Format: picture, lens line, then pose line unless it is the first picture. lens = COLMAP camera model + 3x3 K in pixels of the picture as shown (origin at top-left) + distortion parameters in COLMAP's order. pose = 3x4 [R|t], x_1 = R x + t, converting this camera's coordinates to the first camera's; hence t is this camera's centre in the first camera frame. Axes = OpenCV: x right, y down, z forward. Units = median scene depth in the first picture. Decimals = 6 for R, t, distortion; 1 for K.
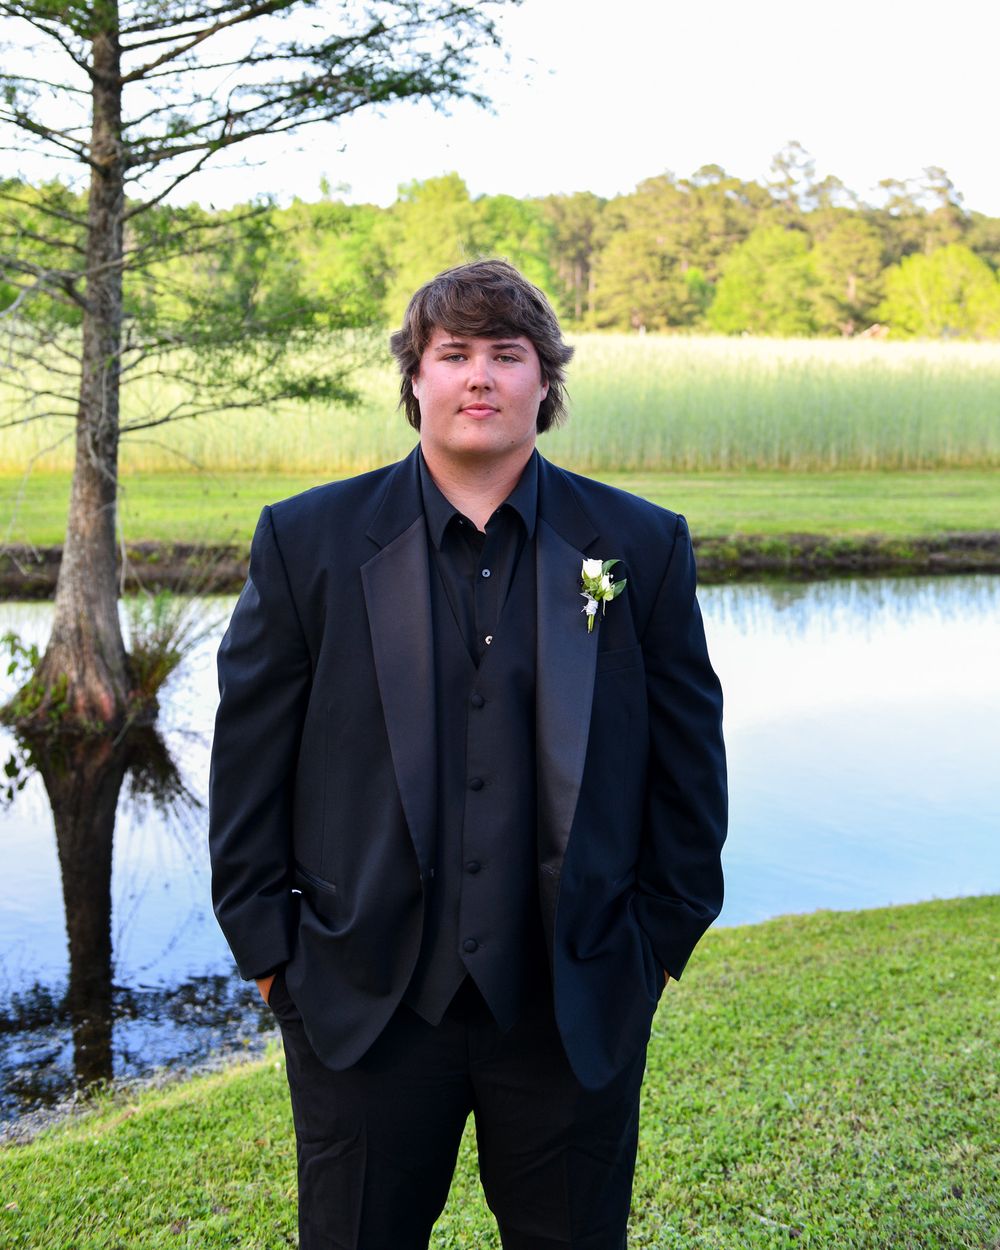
lens RADIAL K [[1799.6, 0, 521.1], [0, 1799.6, 379.2], [0, 0, 1]] dist [0.023505, 0.017831]
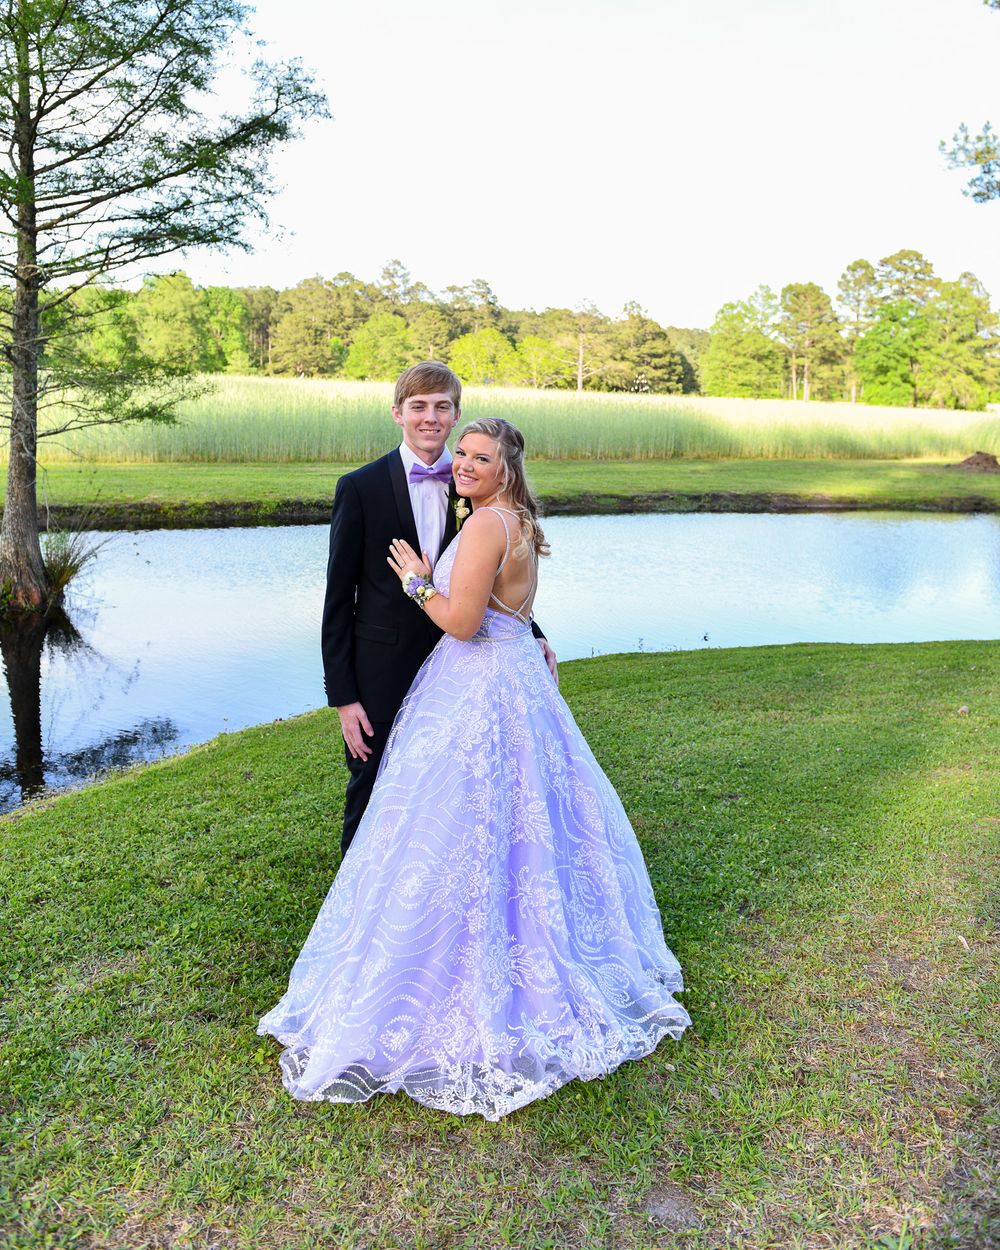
lens RADIAL K [[1106.9, 0, 515.0], [0, 1106.9, 510.7], [0, 0, 1]] dist [-0.055401, -0.012274]
pose [[0.966420, -0.011118, 0.256727, -0.031994], [-0.013040, 0.995654, 0.092209, -0.001747], [-0.256637, -0.092460, 0.962075, -0.072918]]
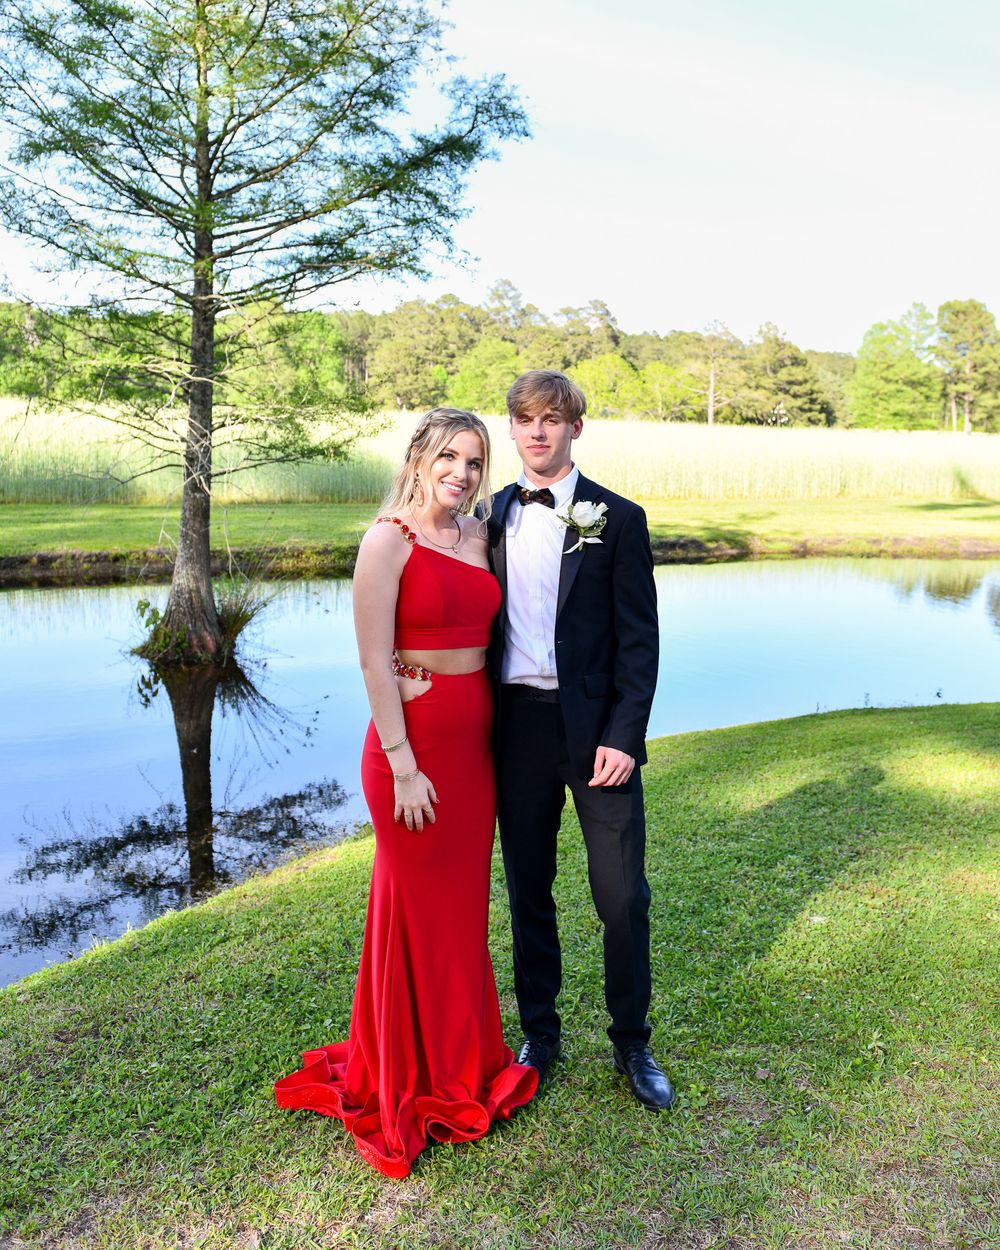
lens RADIAL K [[1233.6, 0, 547.2], [0, 1233.6, 531.6], [0, 0, 1]] dist [-0.051271, -0.003982]
pose [[0.981501, -0.006884, 0.191332, -0.084987], [-0.007135, 0.997344, 0.072482, -0.002057], [-0.191323, -0.072506, 0.978845, -0.083481]]
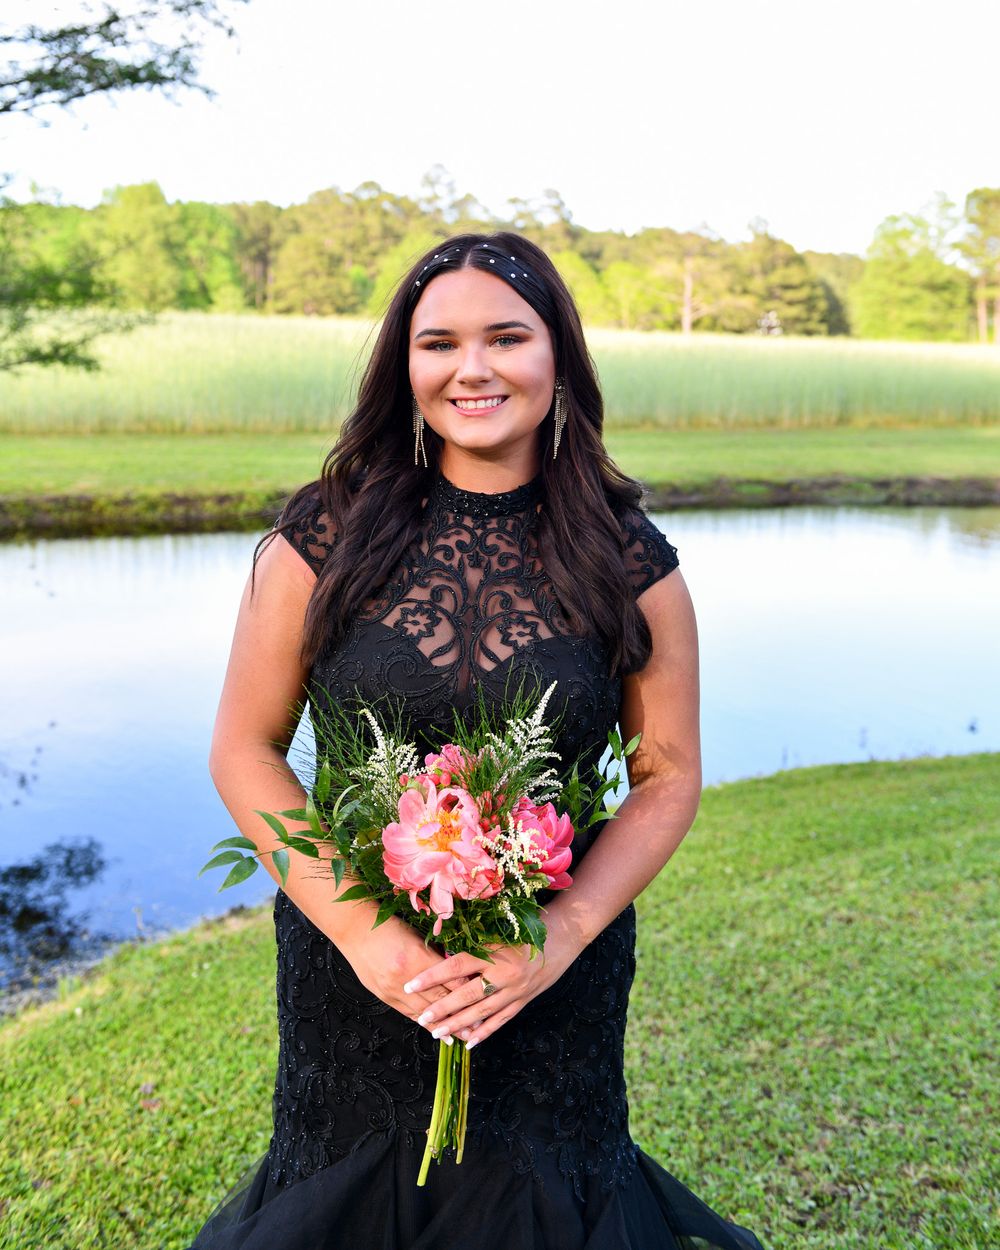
lens RADIAL K [[1470.3, 0, 526.7], [0, 1470.3, 476.5], [0, 0, 1]] dist [-0.002274, -0.005977]
pose [[0.977405, -0.010057, 0.211136, -0.016747], [-0.006678, 0.996900, 0.078400, 0.004731], [-0.211270, -0.078038, 0.974307, 0.048031]]
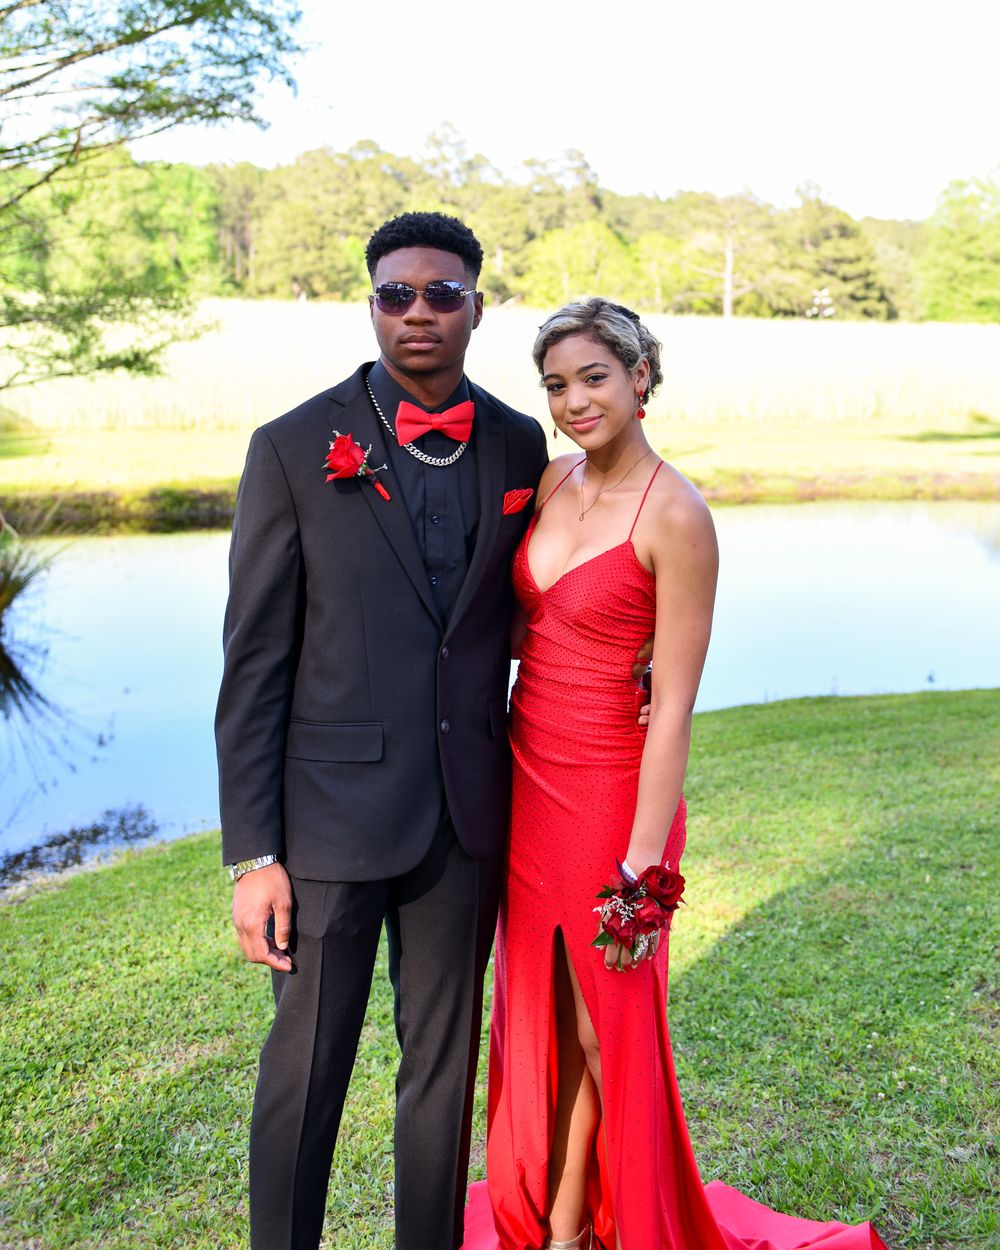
lens RADIAL K [[1719.3, 0, 589.1], [0, 1719.3, 397.3], [0, 0, 1]] dist [-0.002719, 0.020769]
pose [[0.971817, -0.003813, 0.235705, -0.056290], [-0.003693, 0.999500, 0.031397, -0.004636], [-0.235707, -0.031383, 0.971317, -0.127874]]
